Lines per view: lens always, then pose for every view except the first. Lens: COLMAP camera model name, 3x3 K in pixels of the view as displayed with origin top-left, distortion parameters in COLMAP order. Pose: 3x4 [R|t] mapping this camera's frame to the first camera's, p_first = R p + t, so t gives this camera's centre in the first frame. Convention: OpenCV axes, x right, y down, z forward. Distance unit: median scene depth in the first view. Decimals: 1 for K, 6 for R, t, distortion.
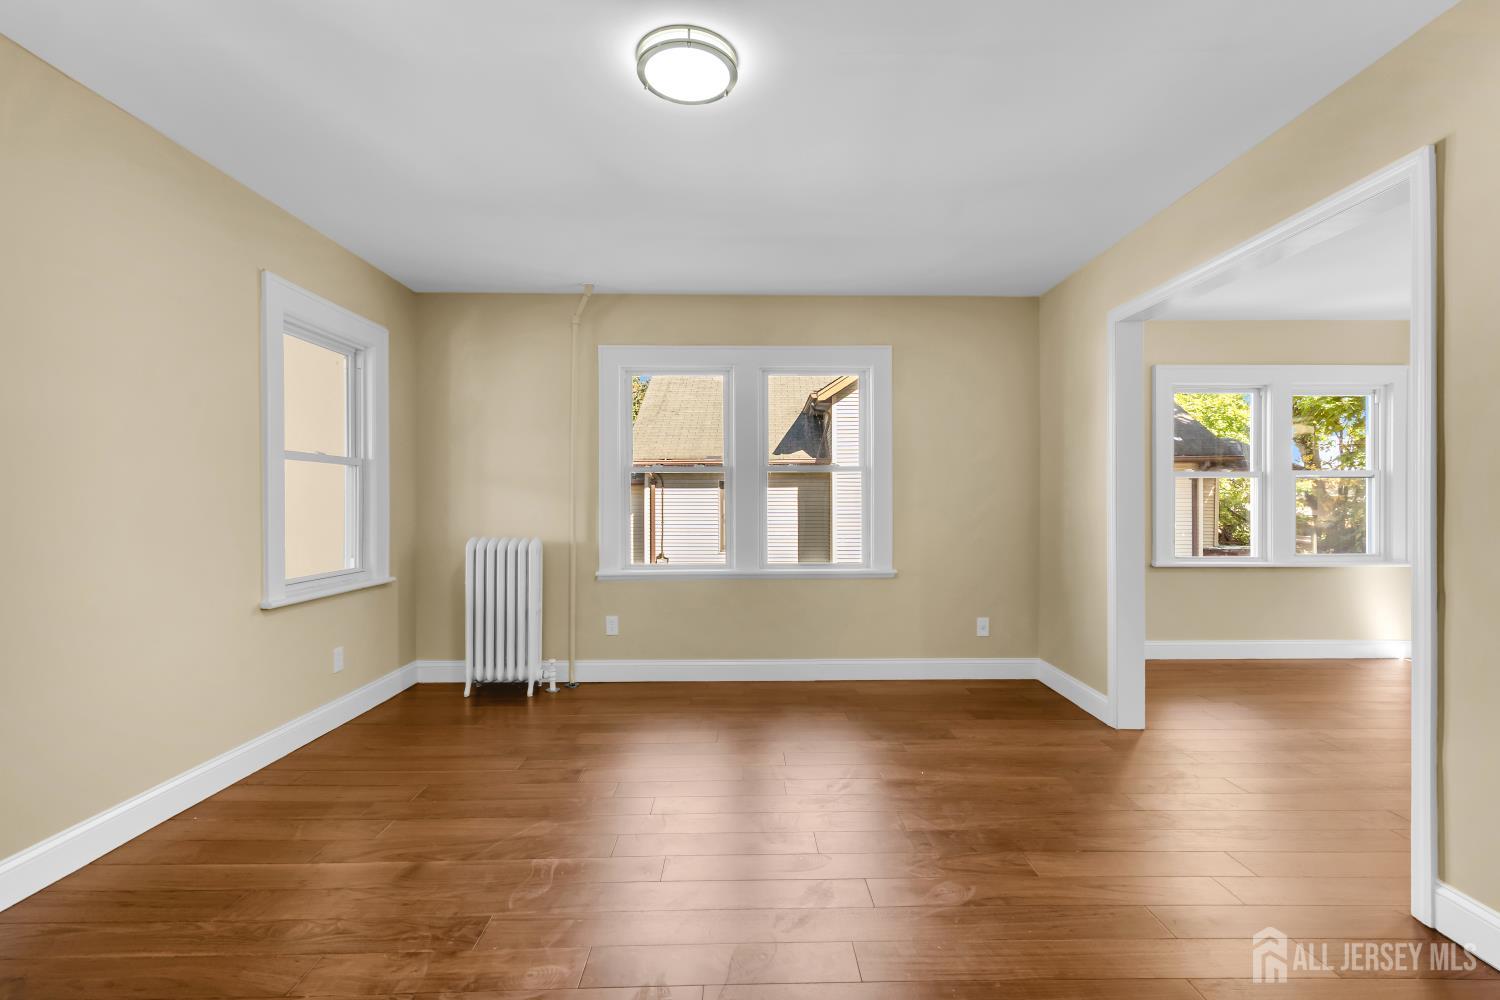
lens RADIAL K [[676.6, 0, 750.8], [0, 676.6, 500.1], [0, 0, 1]] dist [0.002354, 0.003090]
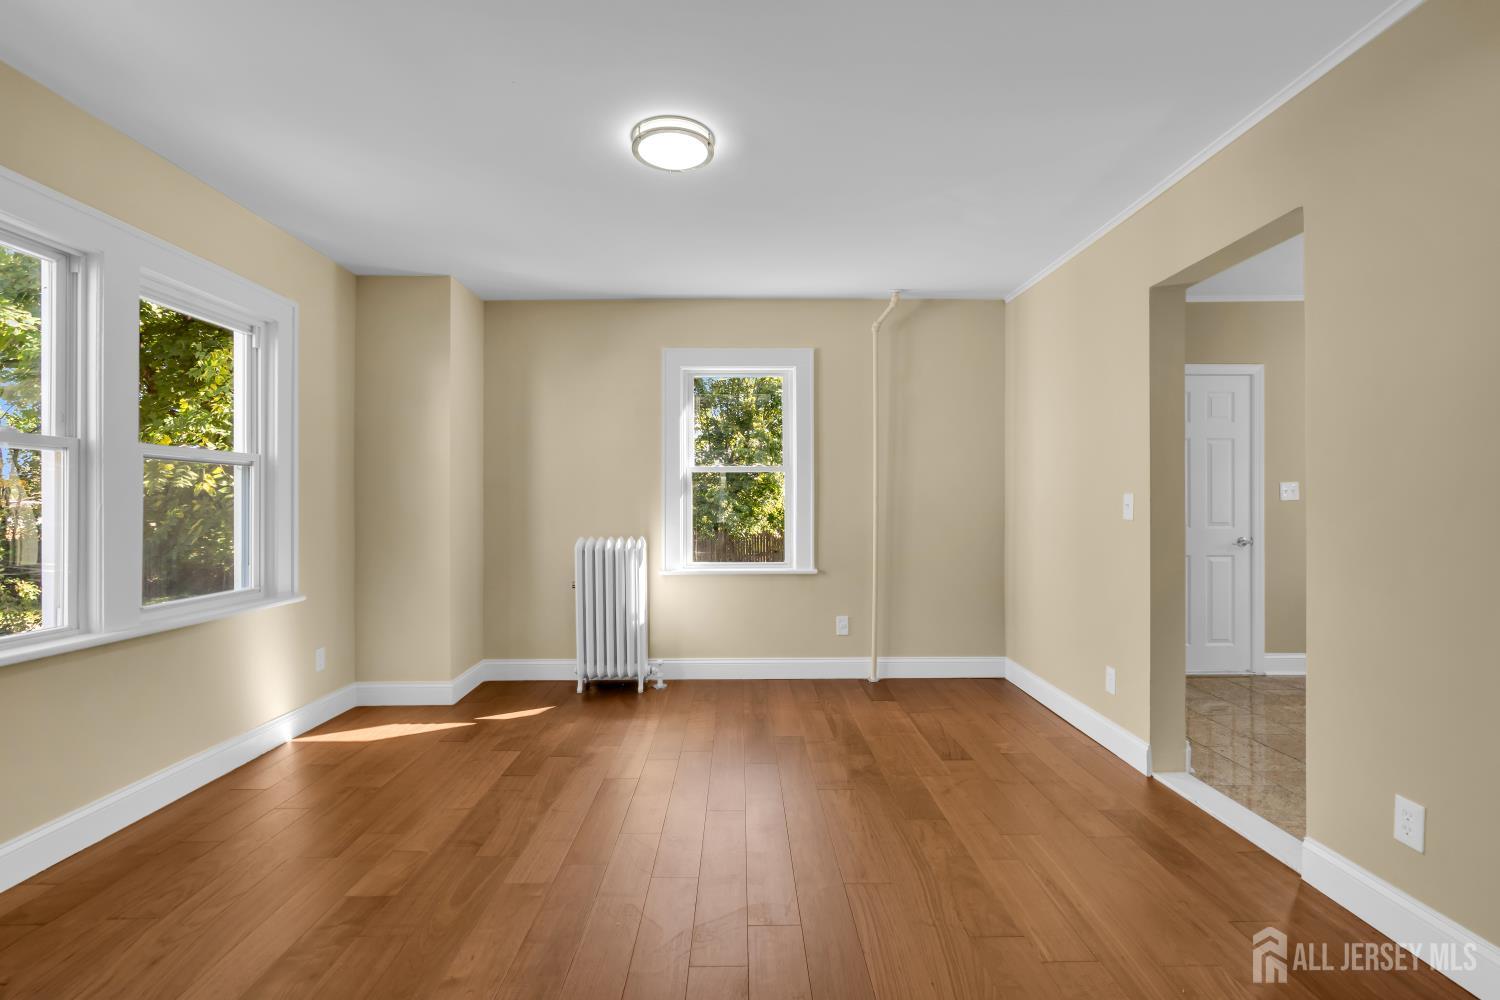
lens RADIAL K [[676.6, 0, 756.2], [0, 676.6, 506.5], [0, 0, 1]] dist [0.002354, 0.003090]
pose [[0.001135, 0.001693, 0.999998, 0.336487], [-0.002447, 0.999996, -0.001690, 0.003659], [-0.999996, -0.002445, 0.001139, 0.616102]]
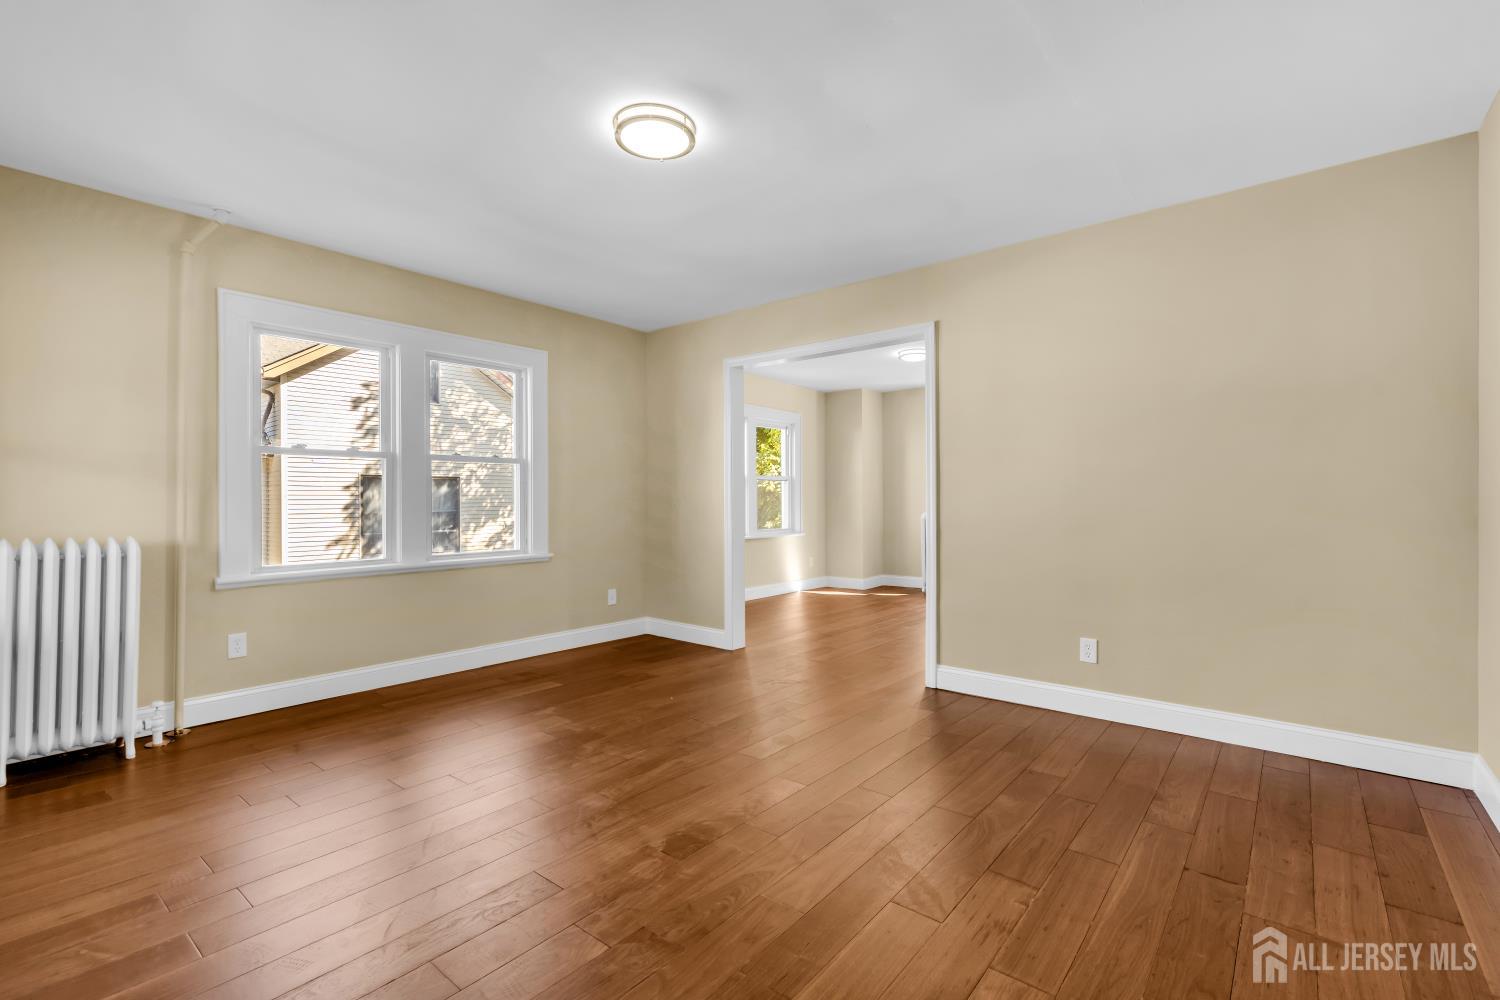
lens RADIAL K [[676.6, 0, 749.9], [0, 676.6, 491.7], [0, 0, 1]] dist [0.002354, 0.003090]
pose [[0.650129, 0.010221, 0.759755, -0.414511], [0.001228, 0.999894, -0.014502, 0.017732], [-0.759823, 0.010361, 0.650047, 0.028607]]
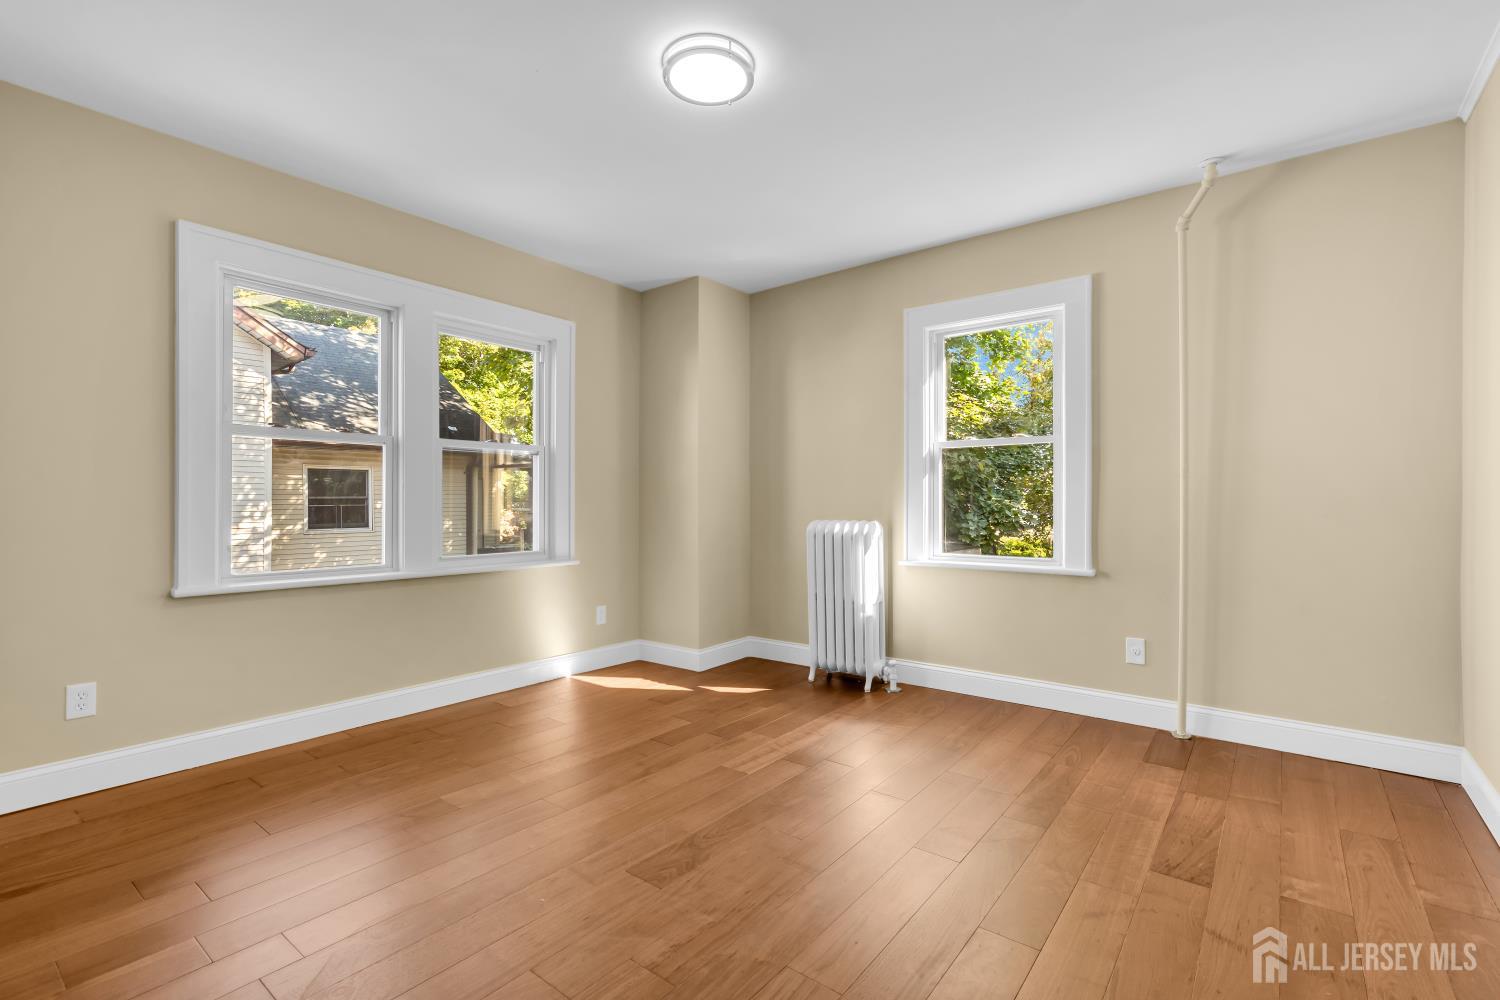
lens RADIAL K [[676.6, 0, 748.8], [0, 676.6, 503.4], [0, 0, 1]] dist [0.002354, 0.003090]
pose [[0.625906, 0.003758, 0.779890, 0.519289], [-0.006993, 0.999975, 0.000795, 0.023376], [-0.779867, -0.005951, 0.625916, 0.355034]]
